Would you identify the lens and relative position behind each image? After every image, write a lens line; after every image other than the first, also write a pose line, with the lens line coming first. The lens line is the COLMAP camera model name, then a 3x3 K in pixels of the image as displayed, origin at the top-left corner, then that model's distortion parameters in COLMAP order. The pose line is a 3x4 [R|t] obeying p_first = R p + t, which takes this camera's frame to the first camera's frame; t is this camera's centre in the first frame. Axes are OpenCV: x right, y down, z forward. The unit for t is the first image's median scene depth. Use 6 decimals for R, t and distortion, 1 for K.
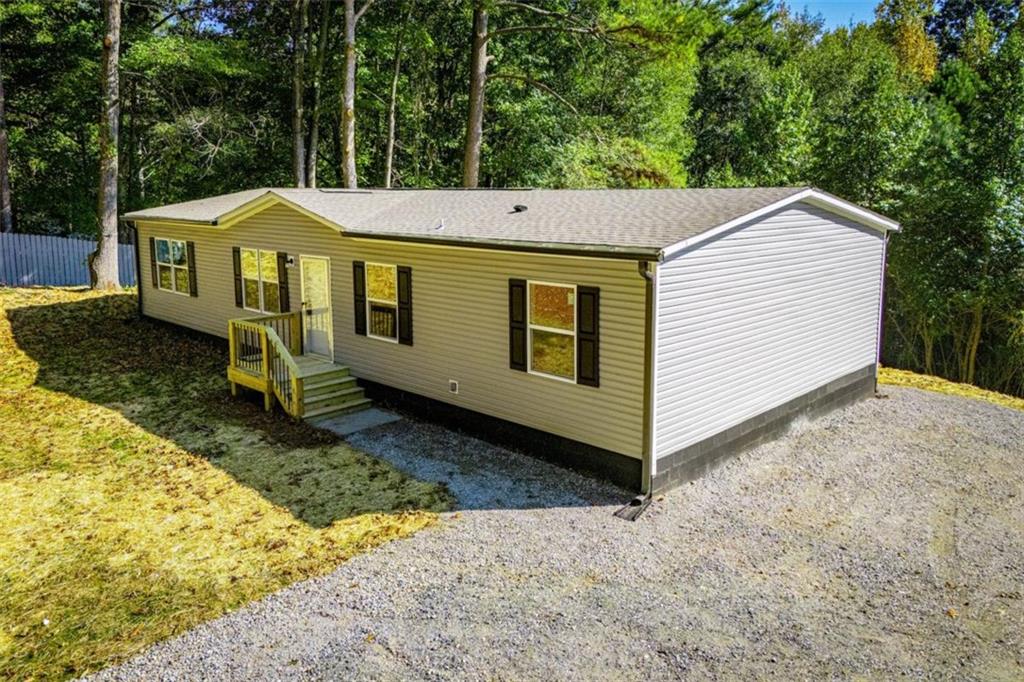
lens RADIAL K [[762.4, 0, 514.6], [0, 762.4, 300.3], [0, 0, 1]] dist [0.042476, -0.031470]
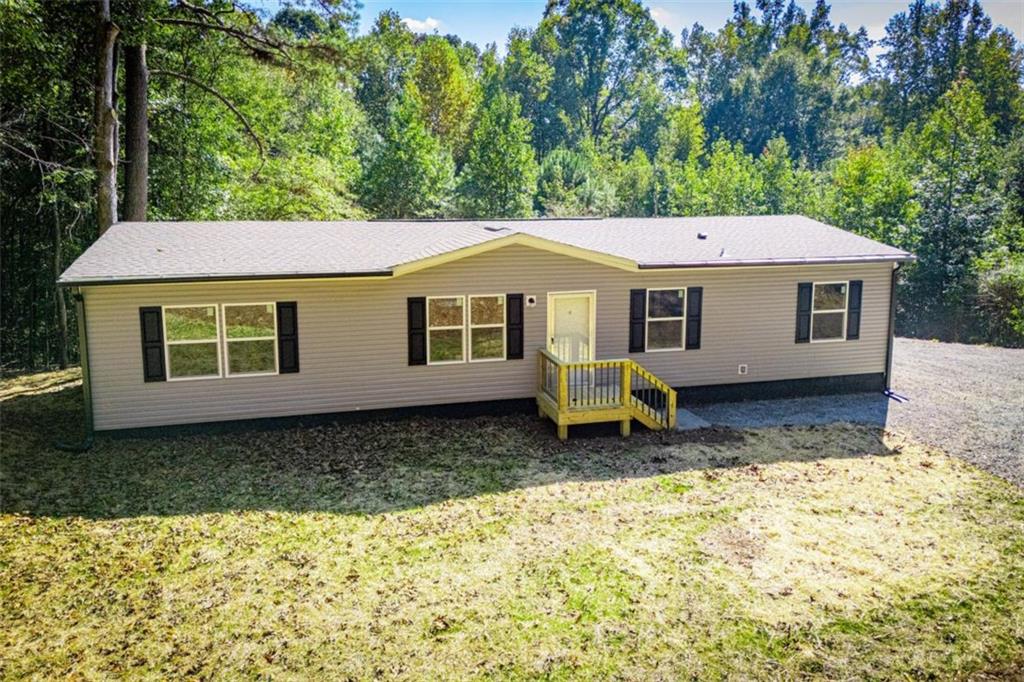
lens RADIAL K [[762.4, 0, 514.6], [0, 762.4, 296.0], [0, 0, 1]] dist [0.042476, -0.031470]
pose [[0.518671, -0.125635, 0.845692, -1.250774], [0.123579, 0.989774, 0.071248, -0.143169], [-0.845995, 0.067556, 0.528893, 0.533319]]
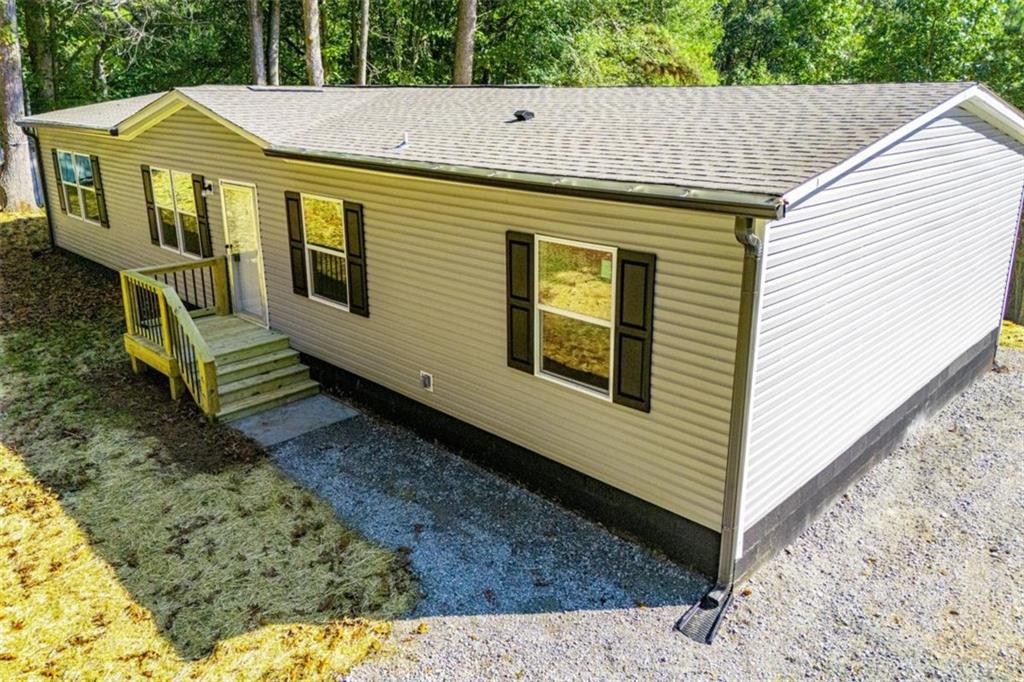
lens RADIAL K [[762.4, 0, 513.3], [0, 762.4, 304.4], [0, 0, 1]] dist [0.042476, -0.031470]
pose [[0.999996, 0.002077, -0.002108, 0.000009], [-0.001785, 0.991539, 0.129799, -0.039388], [0.002360, -0.129795, 0.991538, 0.282905]]
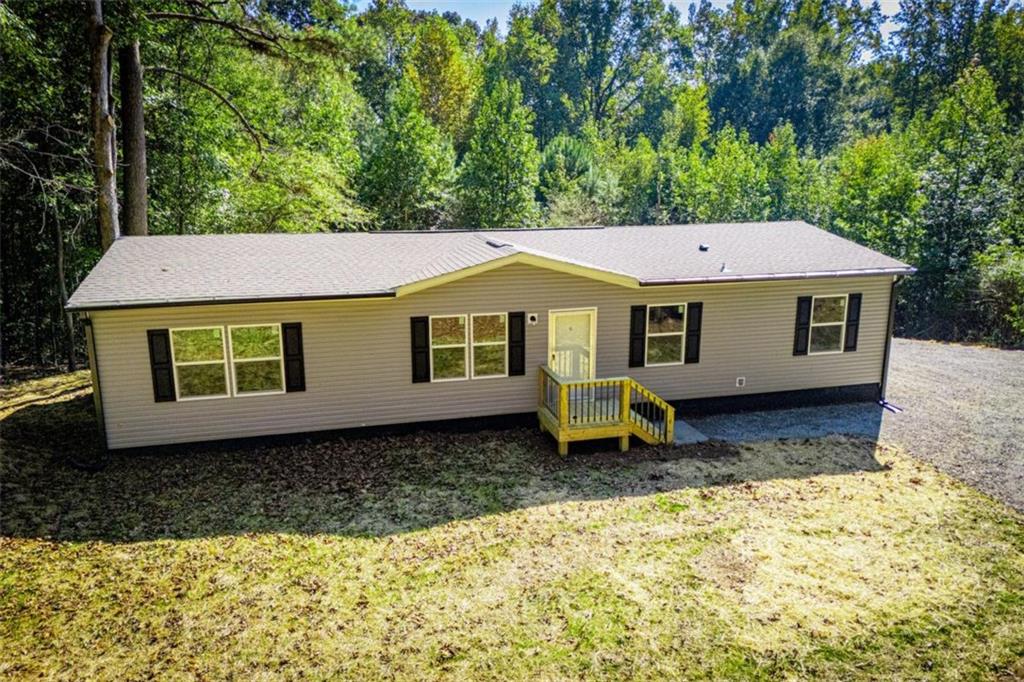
lens RADIAL K [[762.4, 0, 514.6], [0, 762.4, 338.5], [0, 0, 1]] dist [0.042476, -0.031470]
pose [[0.520364, -0.197476, 0.830797, -1.252873], [0.124148, 0.980052, 0.155194, -0.201357], [-0.844872, 0.022385, 0.534501, 0.523856]]
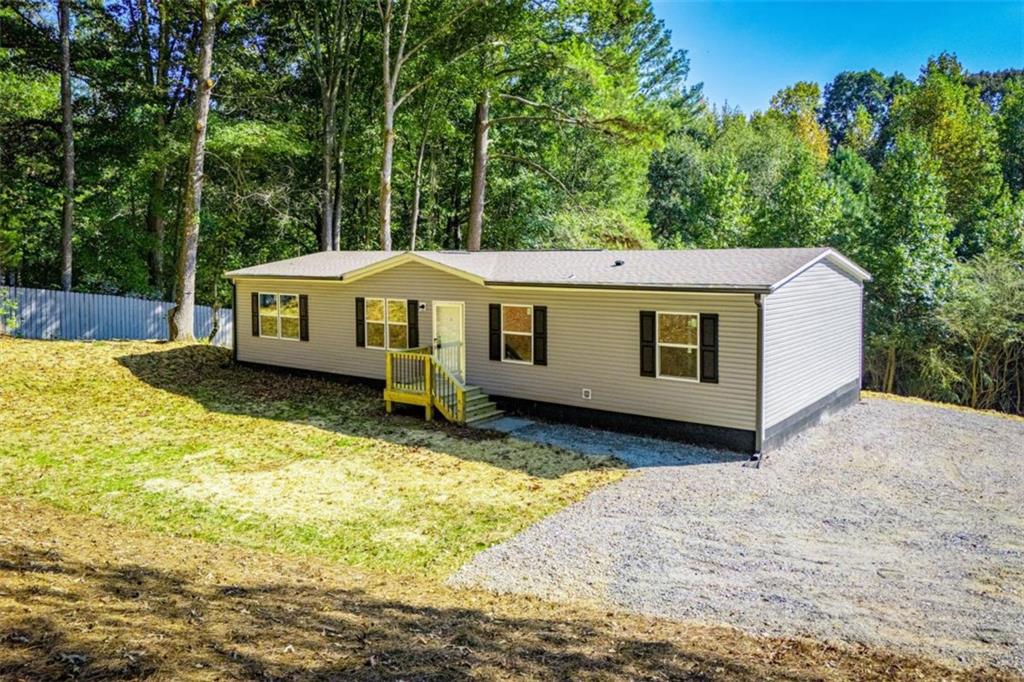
lens RADIAL K [[762.4, 0, 512.4], [0, 762.4, 296.9], [0, 0, 1]] dist [0.042476, -0.031470]
pose [[0.991560, -0.007673, 0.129421, -0.335293], [0.019376, 0.995806, -0.089410, 0.053143], [-0.128192, 0.091163, 0.987551, -0.290062]]
